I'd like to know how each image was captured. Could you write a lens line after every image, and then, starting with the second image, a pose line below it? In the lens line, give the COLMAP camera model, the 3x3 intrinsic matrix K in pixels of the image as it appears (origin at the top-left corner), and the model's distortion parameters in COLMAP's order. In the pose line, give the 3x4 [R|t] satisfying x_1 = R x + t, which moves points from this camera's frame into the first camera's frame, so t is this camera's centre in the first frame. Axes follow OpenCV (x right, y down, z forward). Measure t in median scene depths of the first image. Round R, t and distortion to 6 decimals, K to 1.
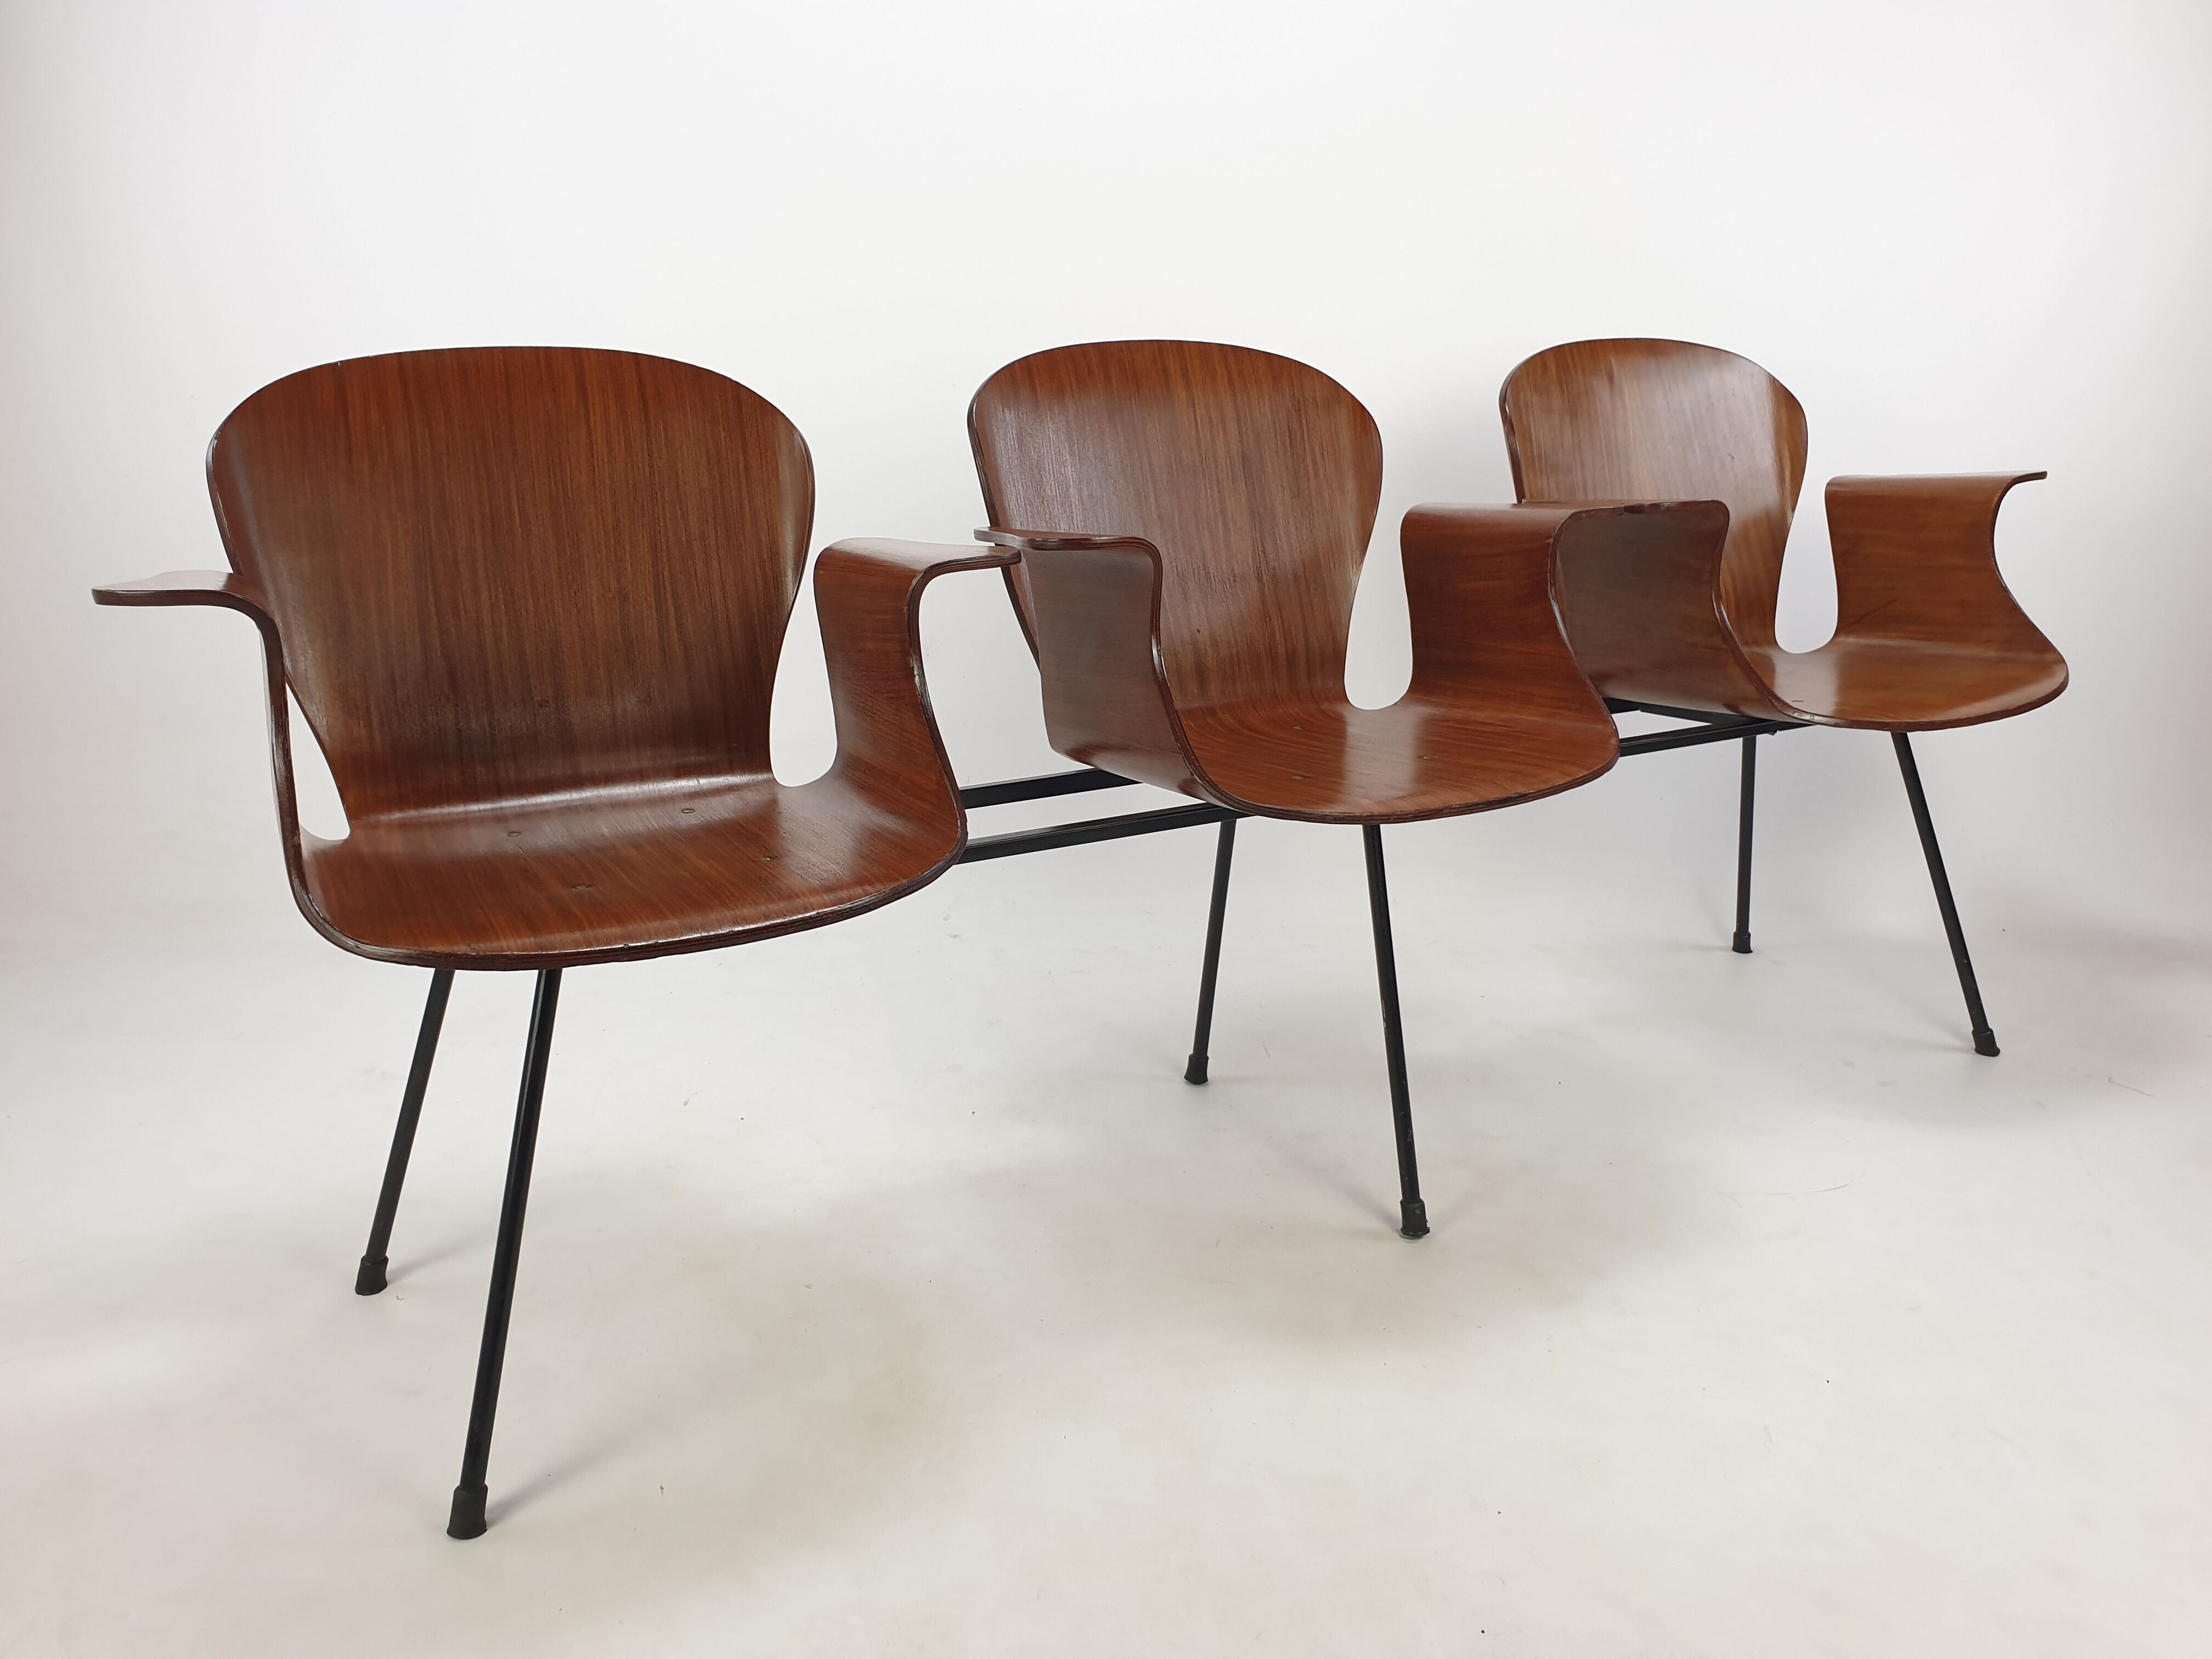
lens RADIAL K [[1750.9, 0, 1113.2], [0, 1750.9, 819.0], [0, 0, 1]] dist [-0.021306, -0.002311]
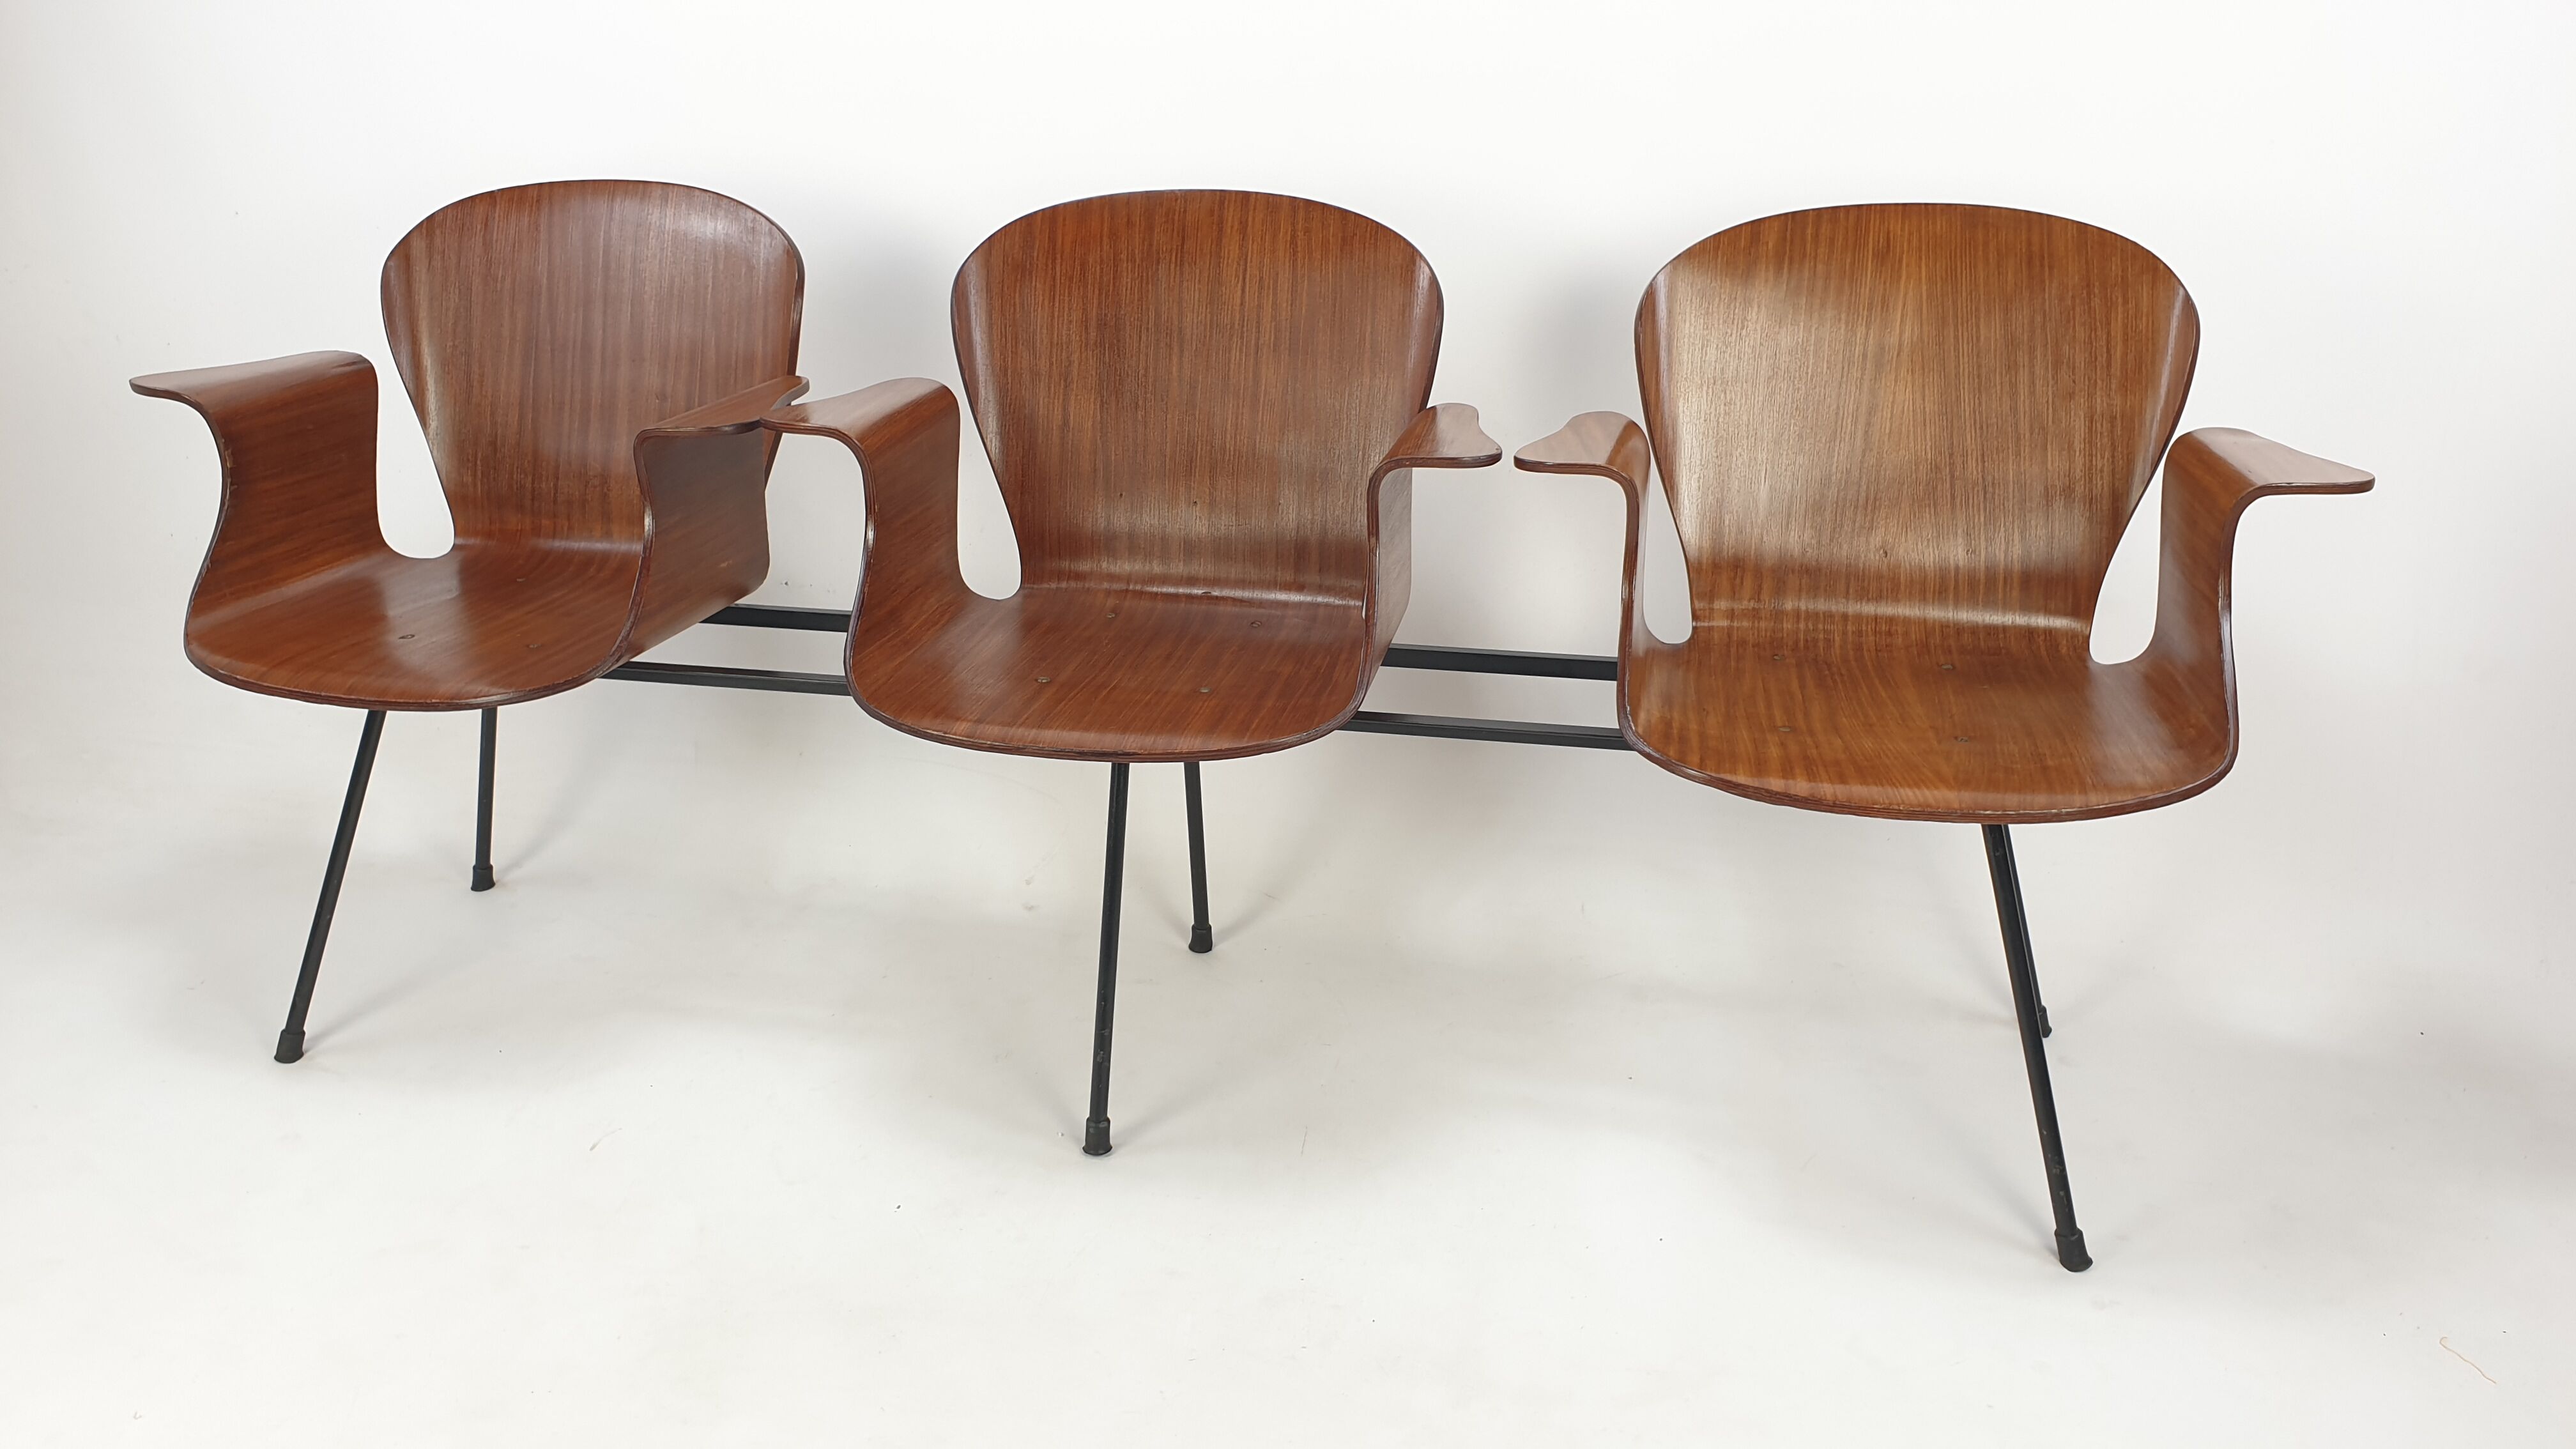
lens RADIAL K [[1991.8, 0, 1291.3], [0, 1991.8, 705.4], [0, 0, 1]] dist [0.013188, -0.047482]
pose [[0.751753, 0.244138, -0.612589, 0.805942], [-0.168937, 0.969243, 0.178962, -0.208478], [0.637439, -0.031046, 0.769875, 0.187950]]
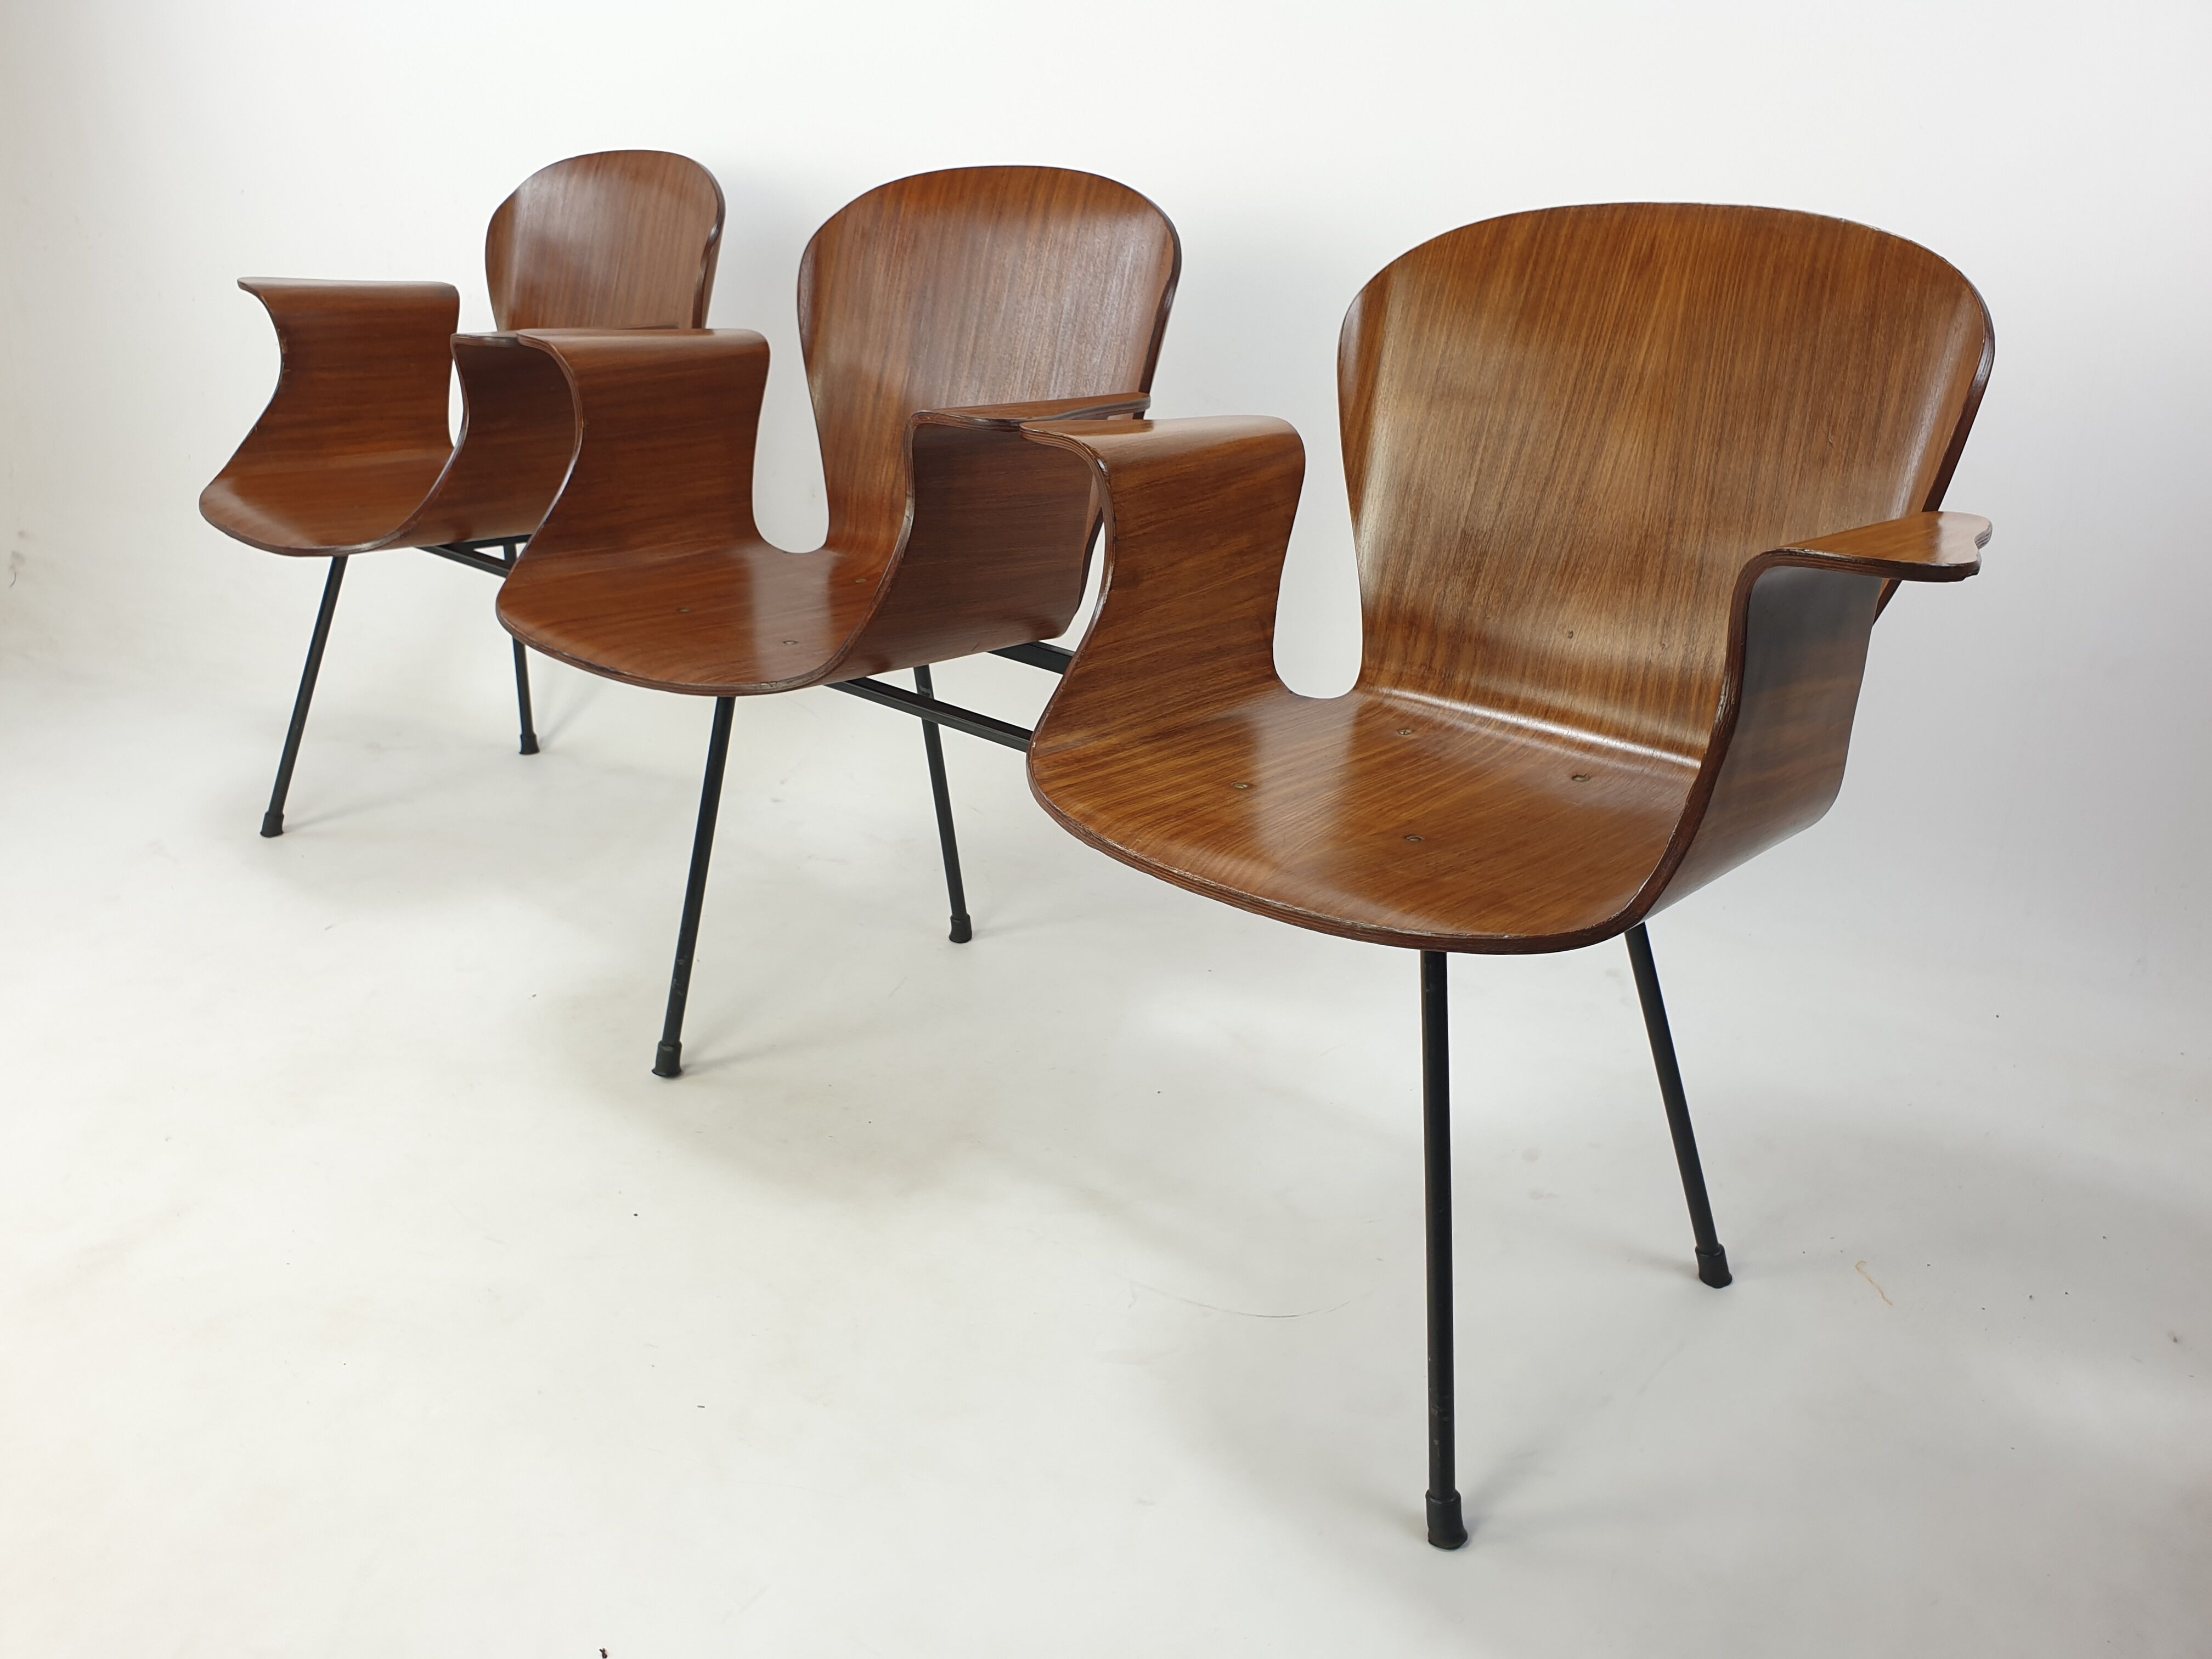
lens RADIAL K [[1750.9, 0, 1109.4], [0, 1750.9, 840.9], [0, 0, 1]] dist [-0.021306, -0.002311]
pose [[0.321172, 0.380251, -0.867328, 0.995425], [-0.264557, 0.915412, 0.303366, -0.244003], [0.909318, 0.132025, 0.394602, 0.736942]]
